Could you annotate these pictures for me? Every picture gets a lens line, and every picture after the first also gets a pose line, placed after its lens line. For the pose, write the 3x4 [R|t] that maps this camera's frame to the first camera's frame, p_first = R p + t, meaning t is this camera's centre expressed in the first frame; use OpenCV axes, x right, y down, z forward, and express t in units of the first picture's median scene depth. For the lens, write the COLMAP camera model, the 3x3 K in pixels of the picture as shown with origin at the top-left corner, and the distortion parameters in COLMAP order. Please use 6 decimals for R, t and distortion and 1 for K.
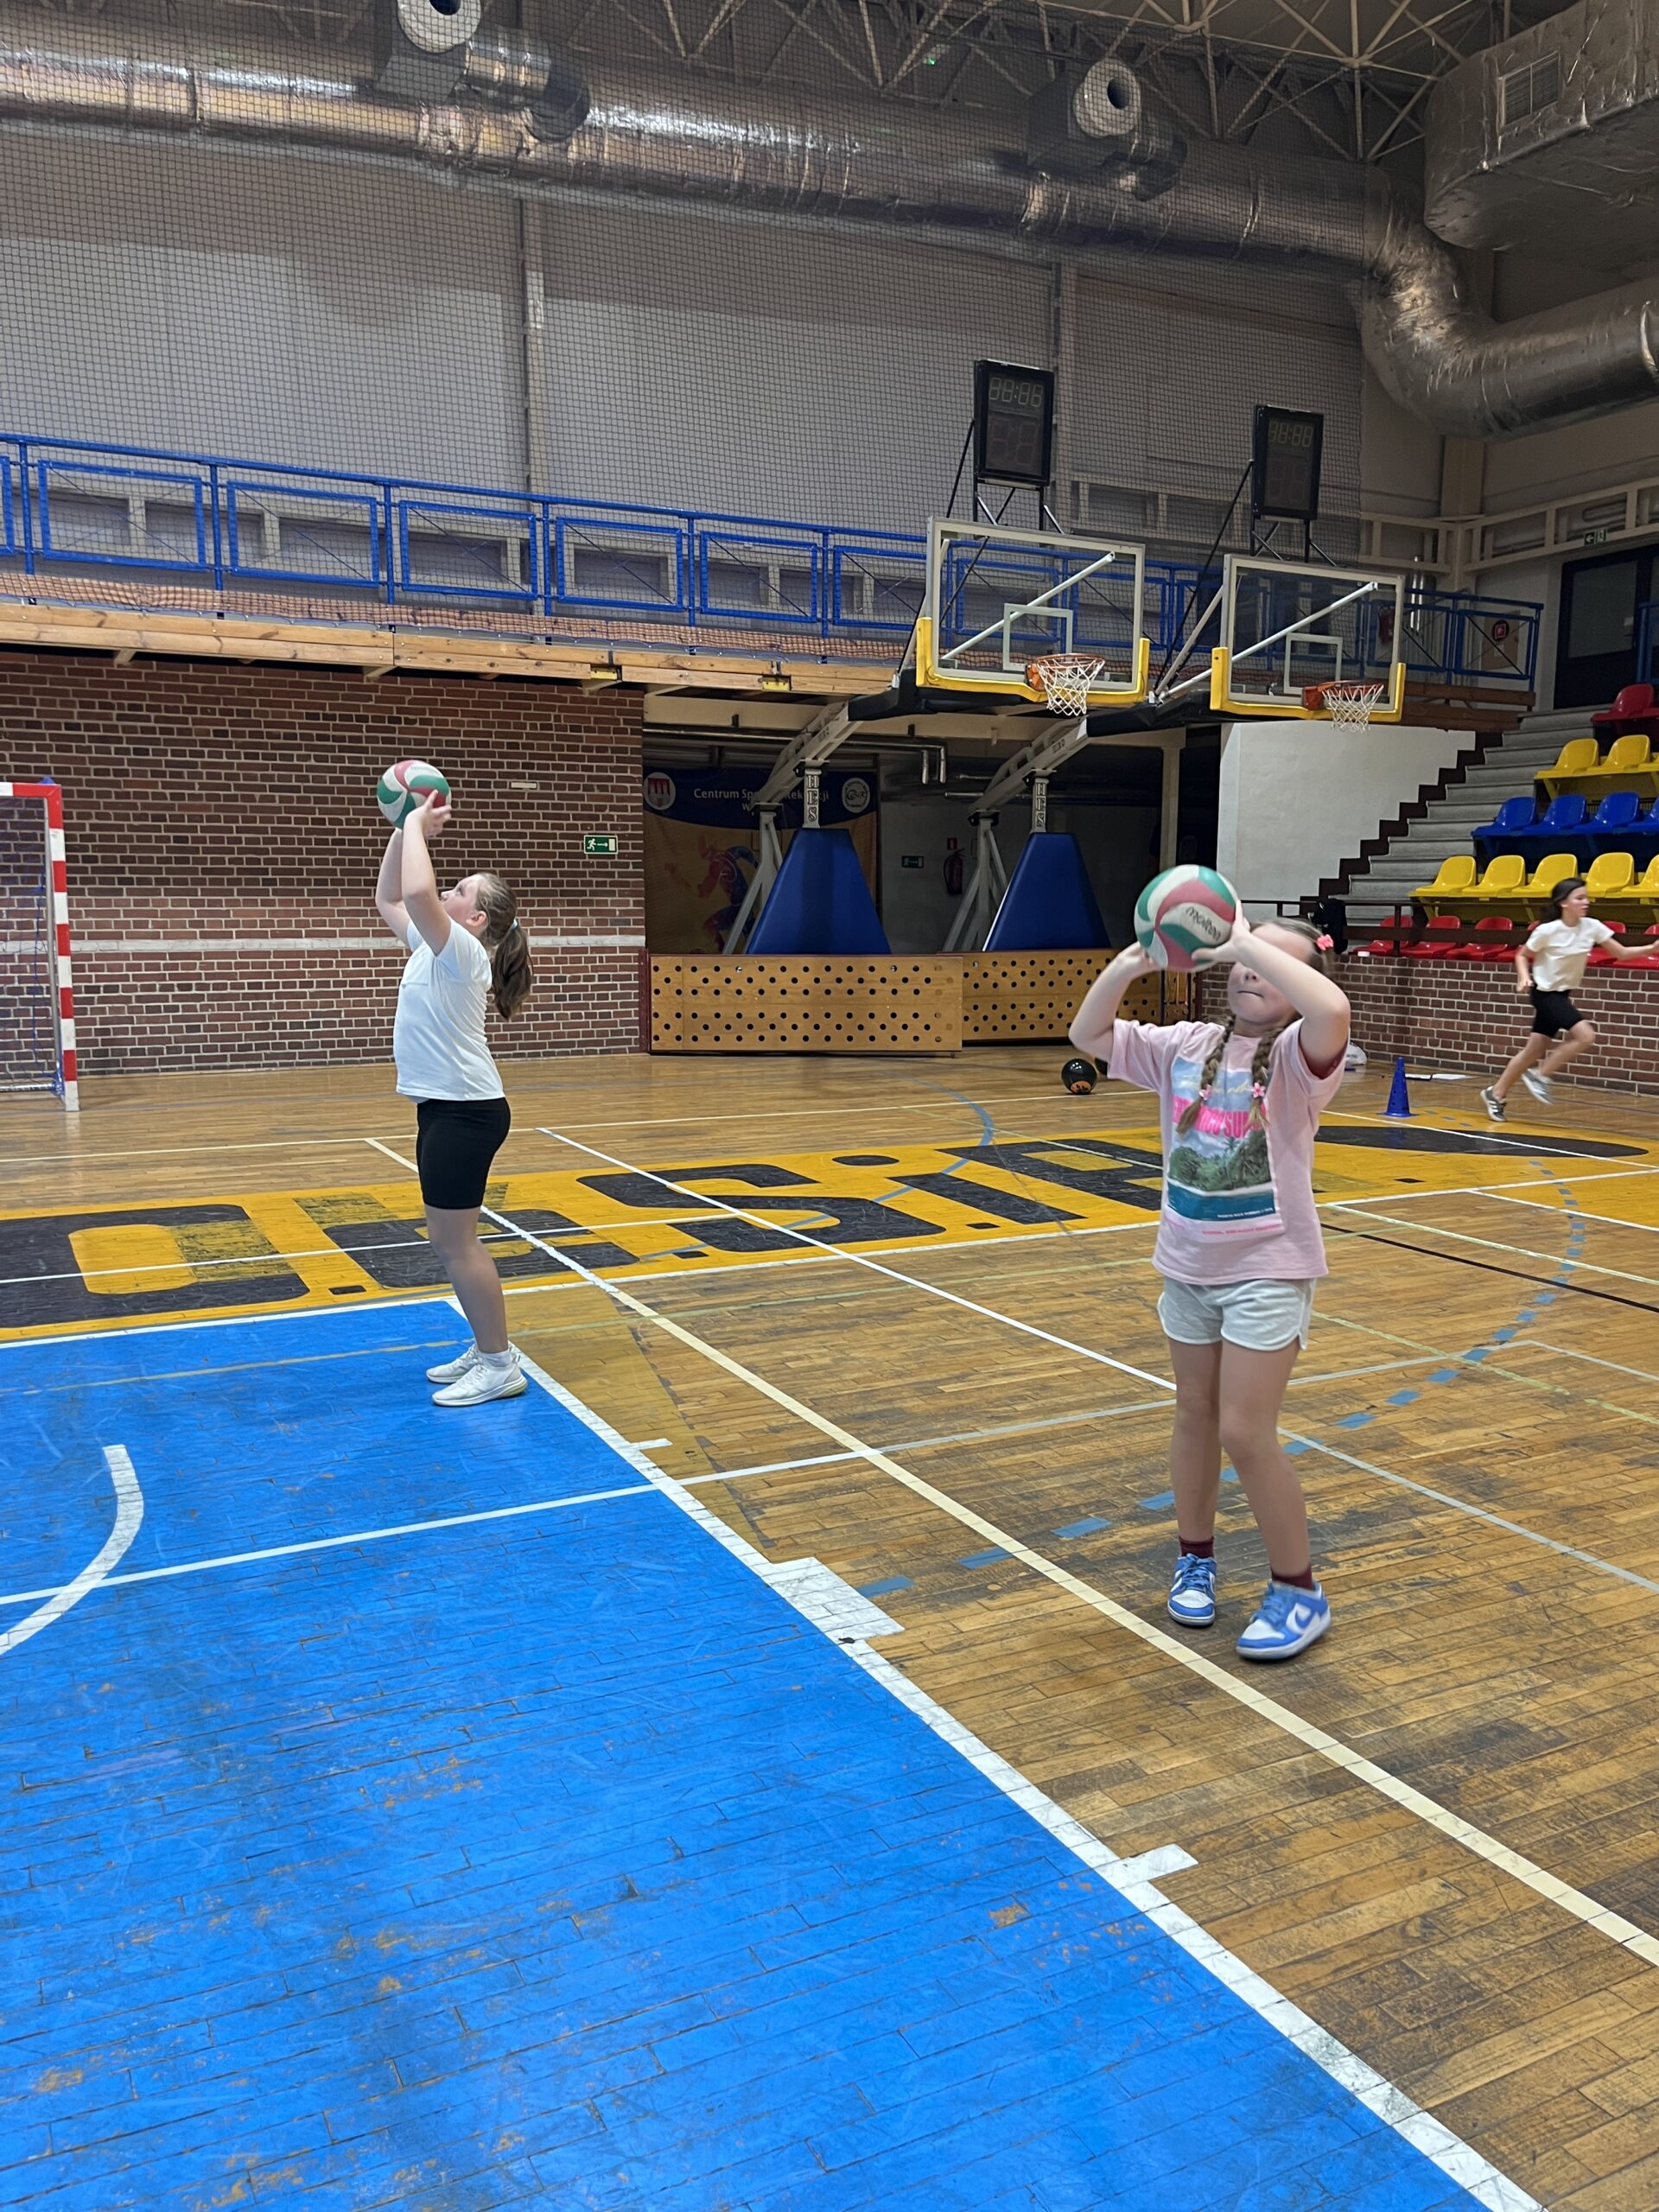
lens RADIAL K [[1675.3, 0, 830.8], [0, 1675.3, 1095.4], [0, 0, 1]] dist [0.057467, -0.086110]
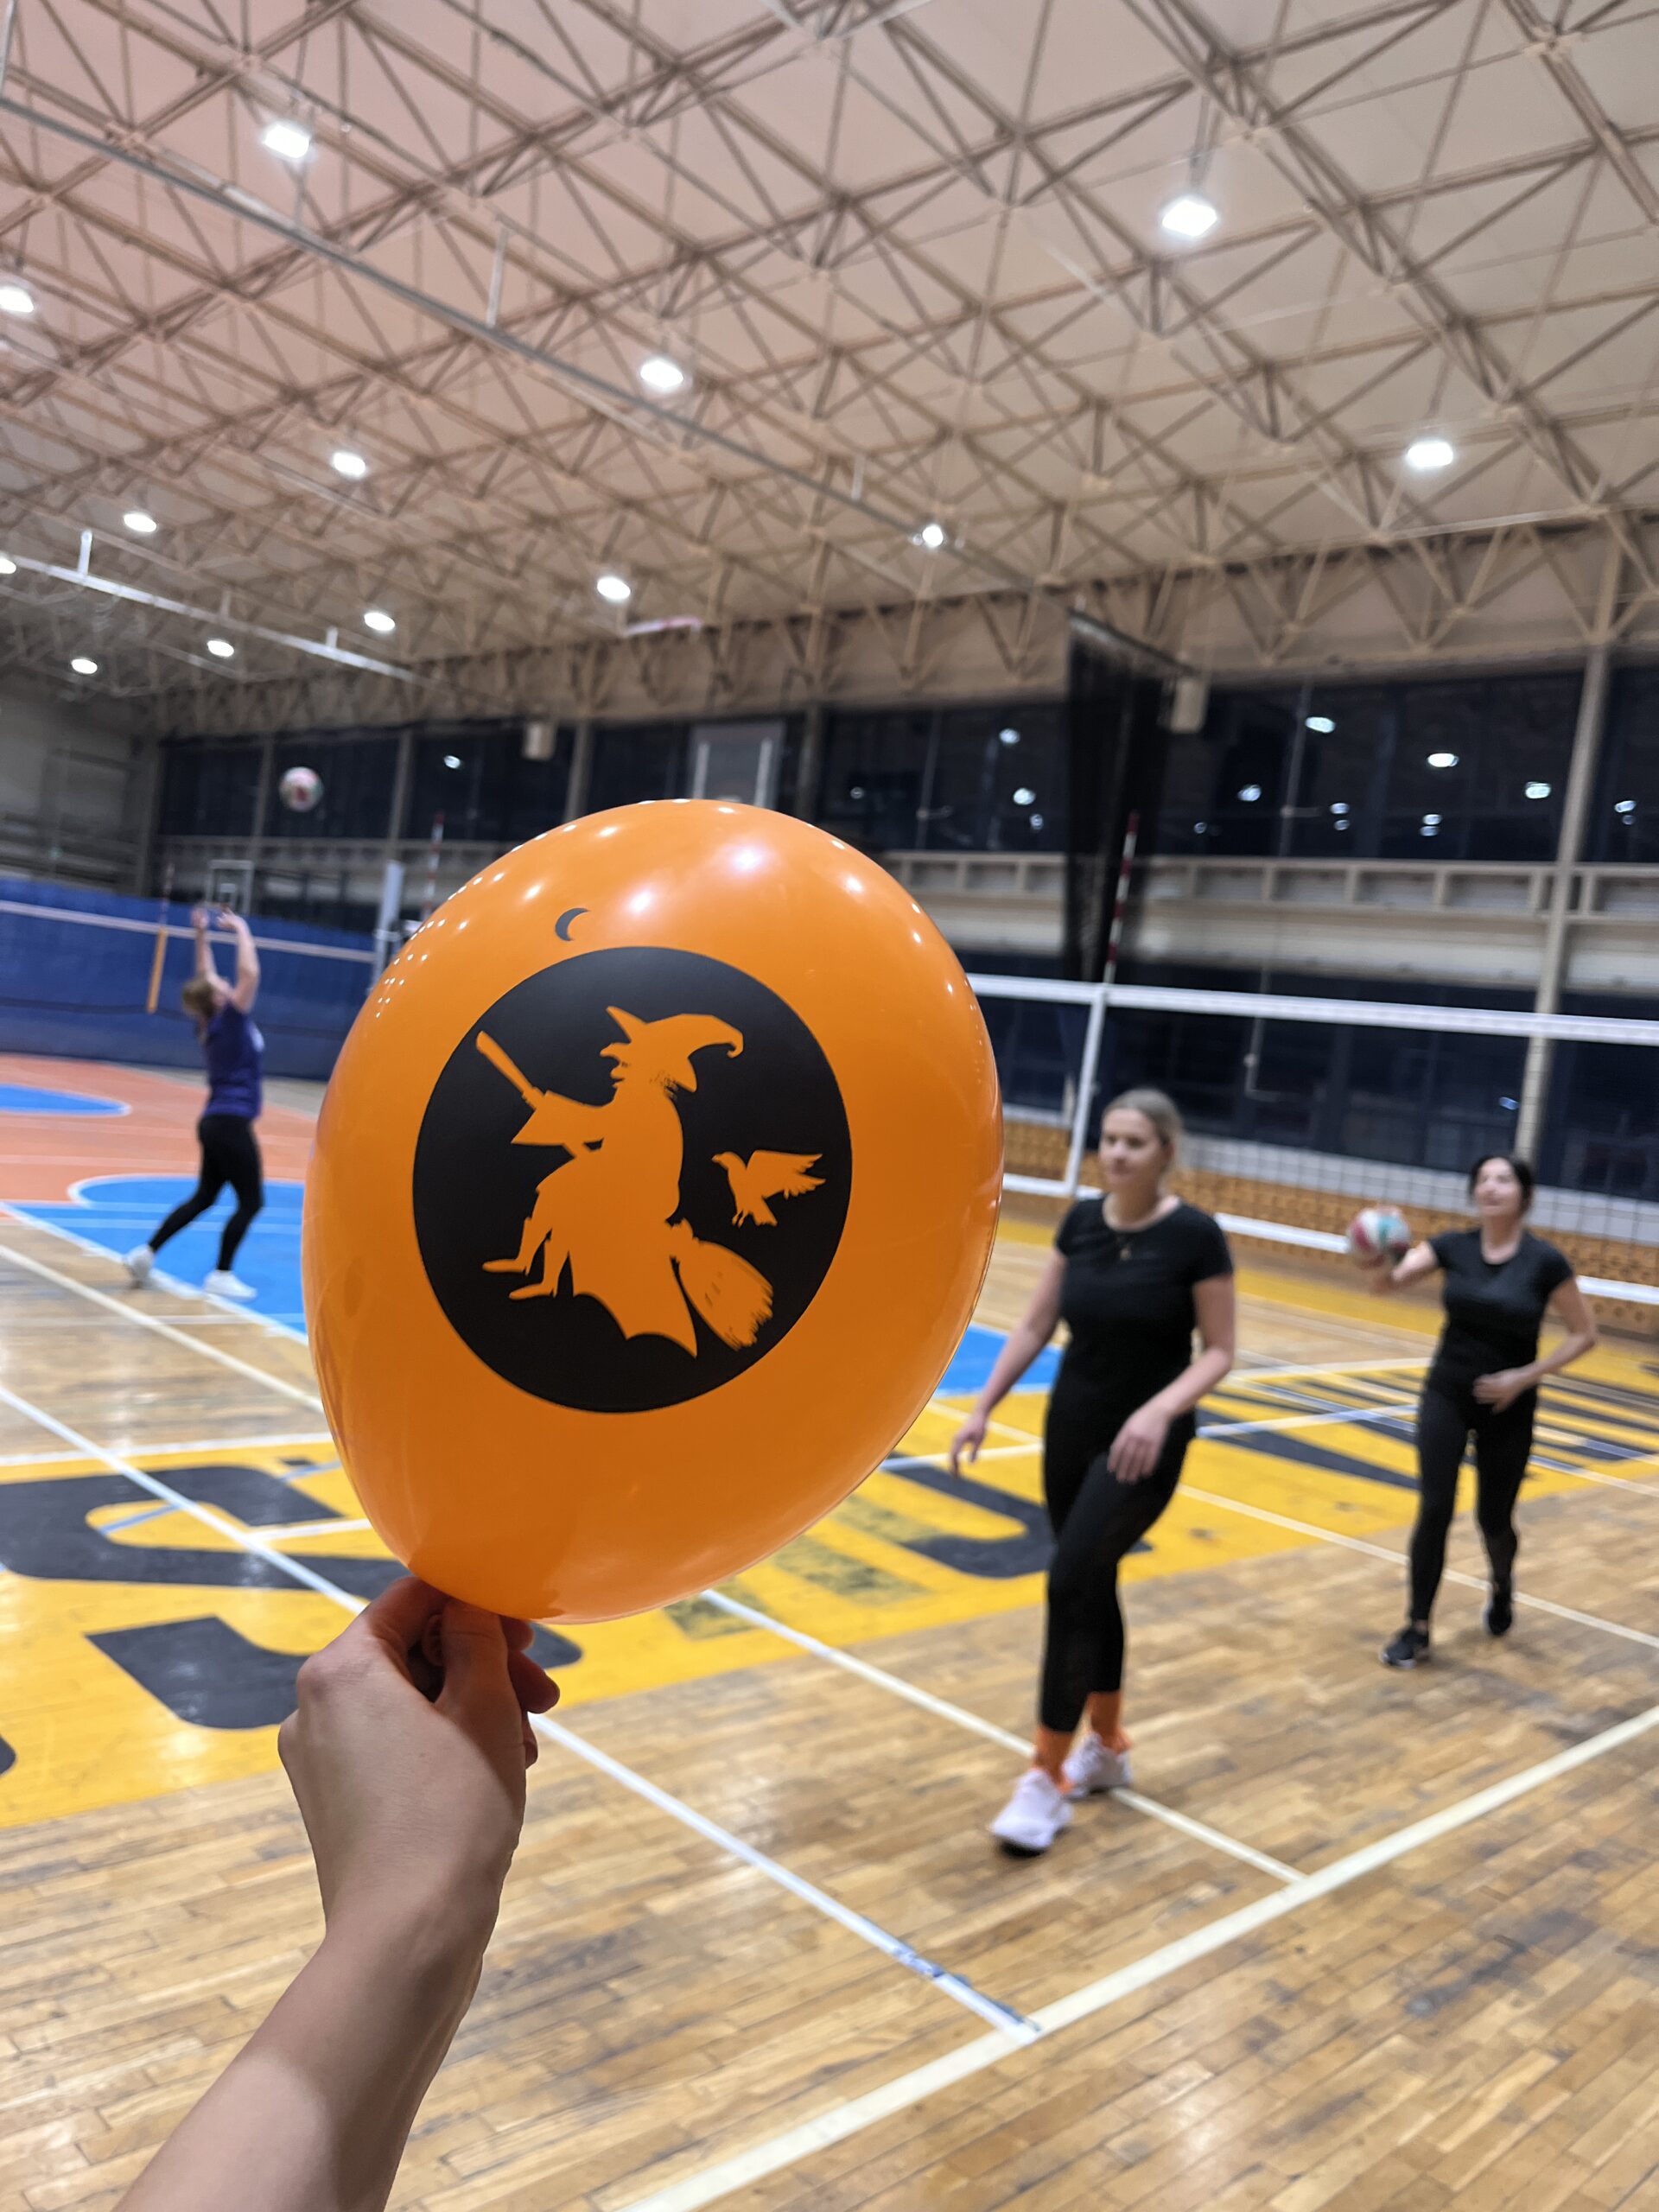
lens RADIAL K [[1675.3, 0, 785.8], [0, 1675.3, 1127.0], [0, 0, 1]] dist [0.057467, -0.086110]
pose [[-0.947744, -0.119792, -0.295687, -0.022738], [-0.174155, 0.970813, 0.164899, -0.134720], [0.267303, 0.207778, -0.940945, 0.956039]]
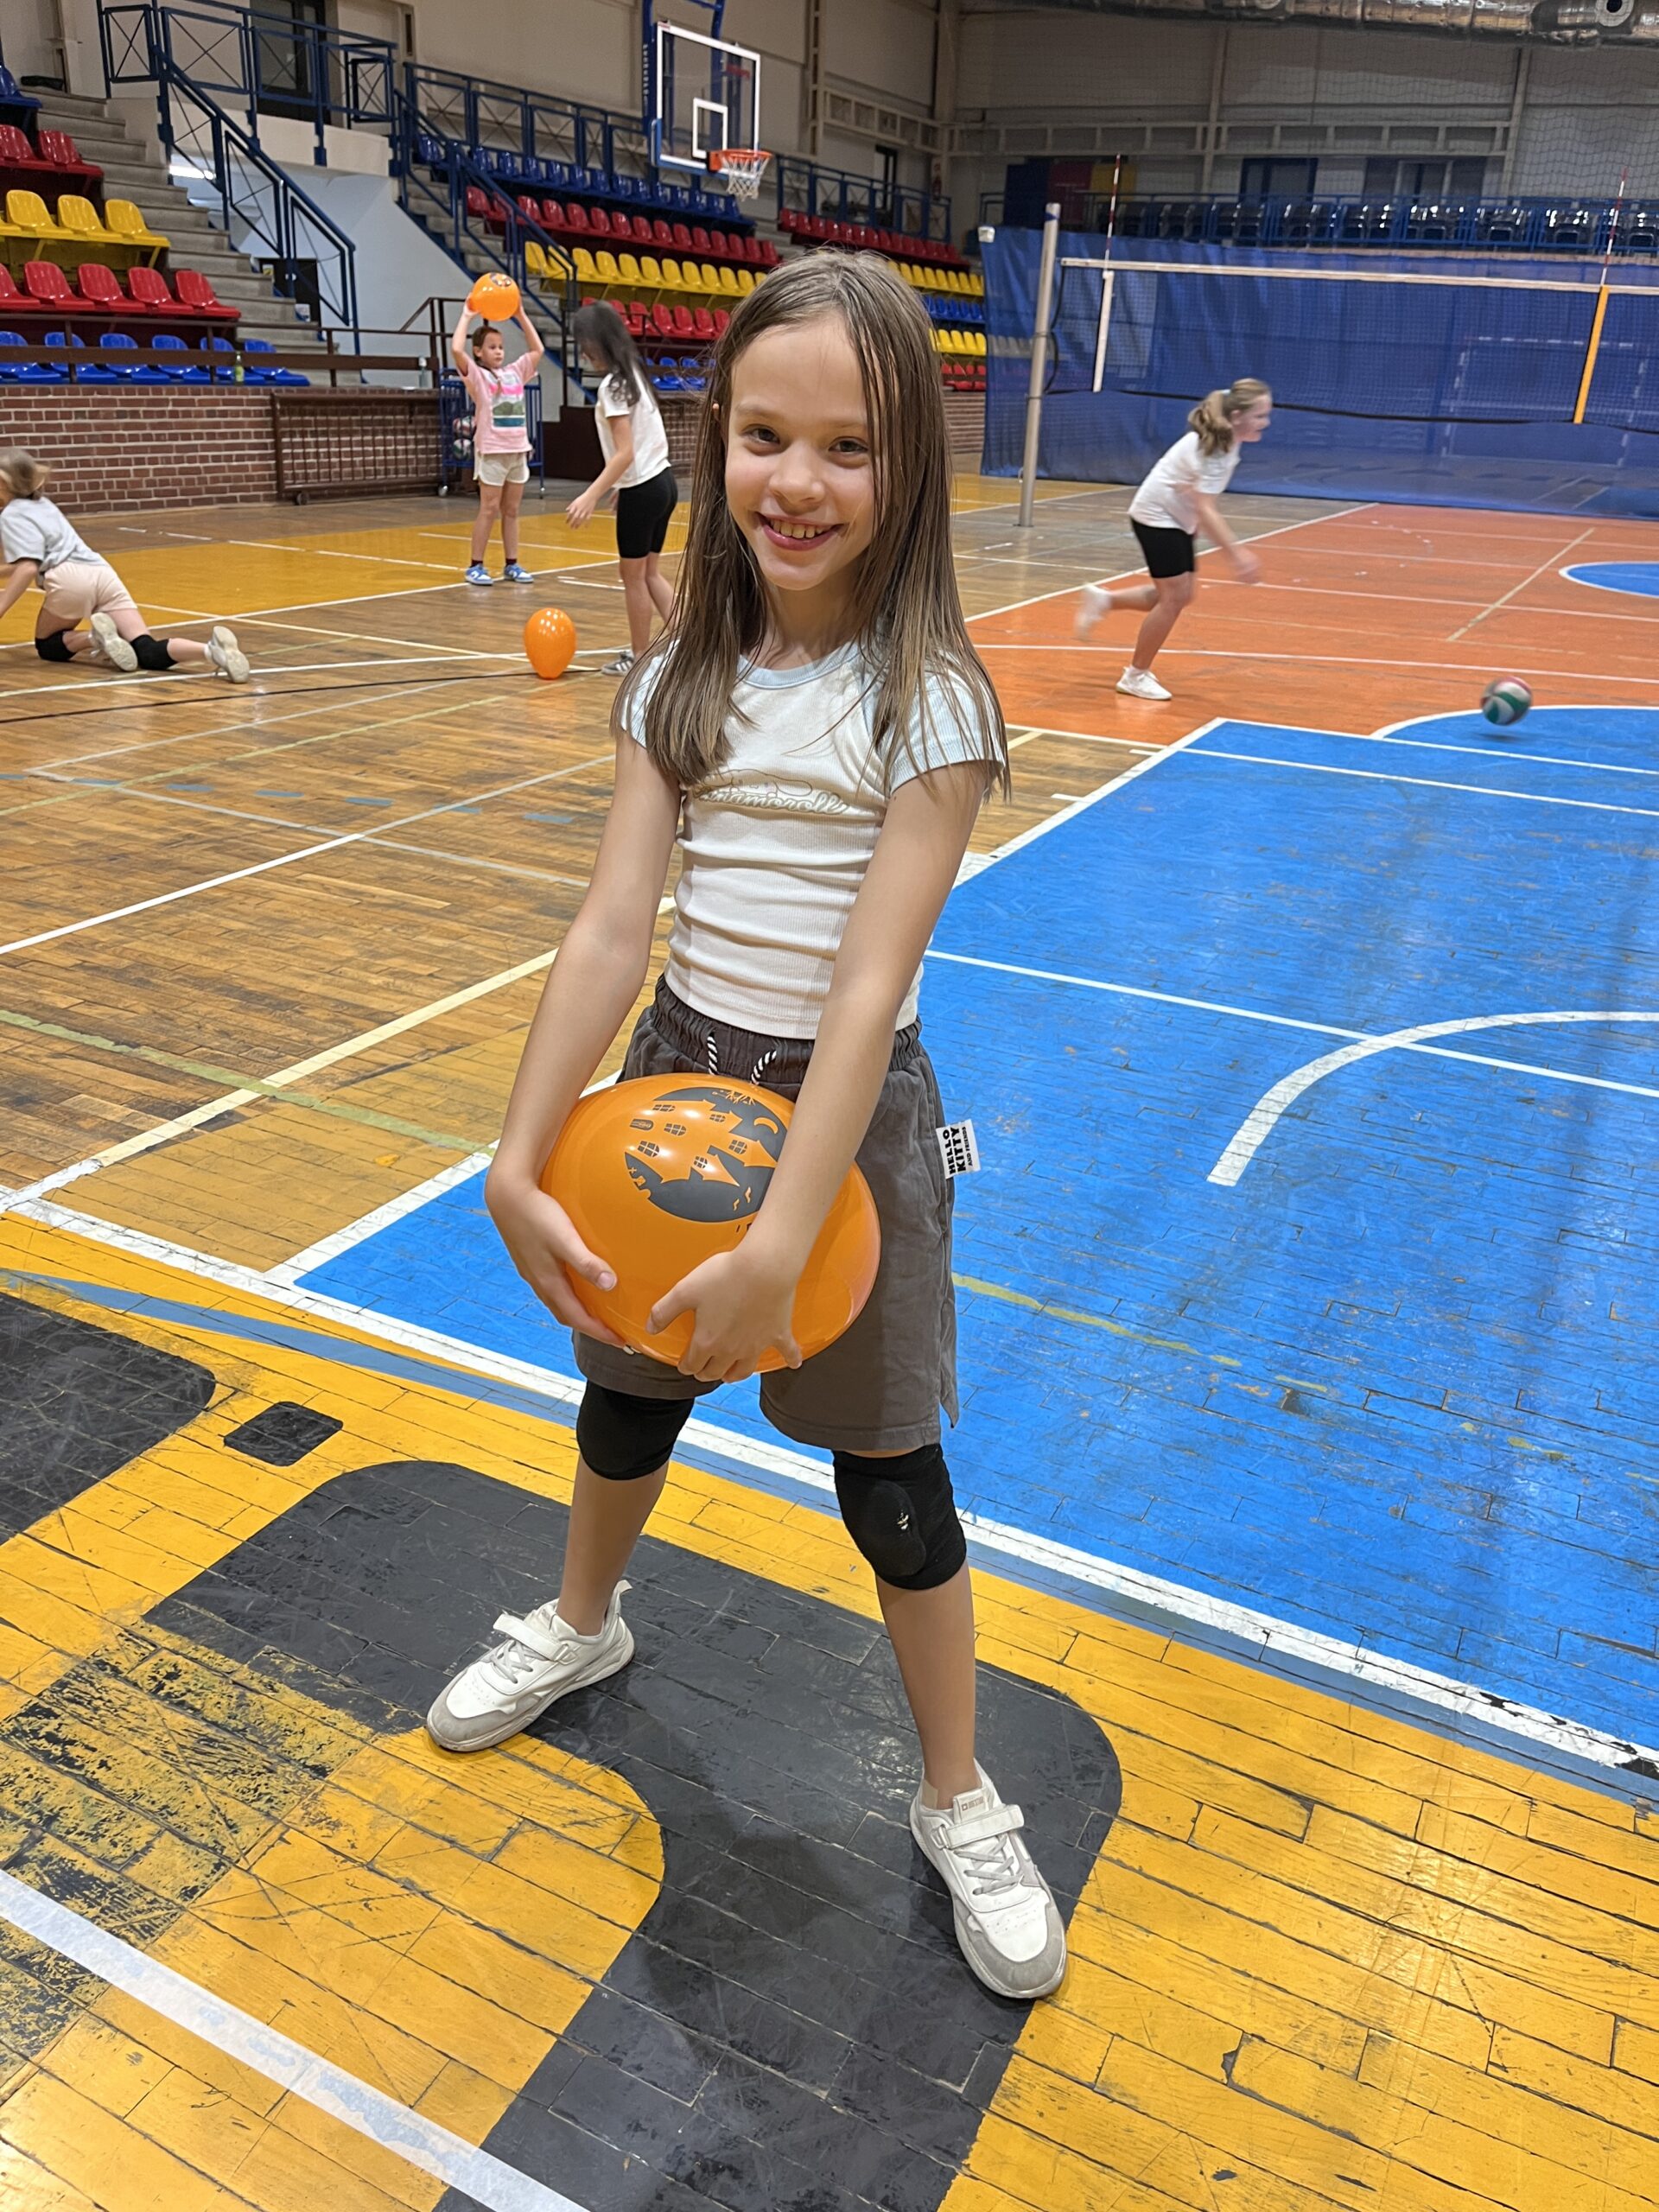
lens RADIAL K [[1675.3, 0, 846.2], [0, 1675.3, 1112.3], [0, 0, 1]] dist [0.057467, -0.086110]
pose [[-0.590691, -0.356684, 0.723782, -0.281175], [0.055947, 0.876730, 0.477717, -0.053601], [-0.804956, 0.322677, -0.497921, 0.497838]]
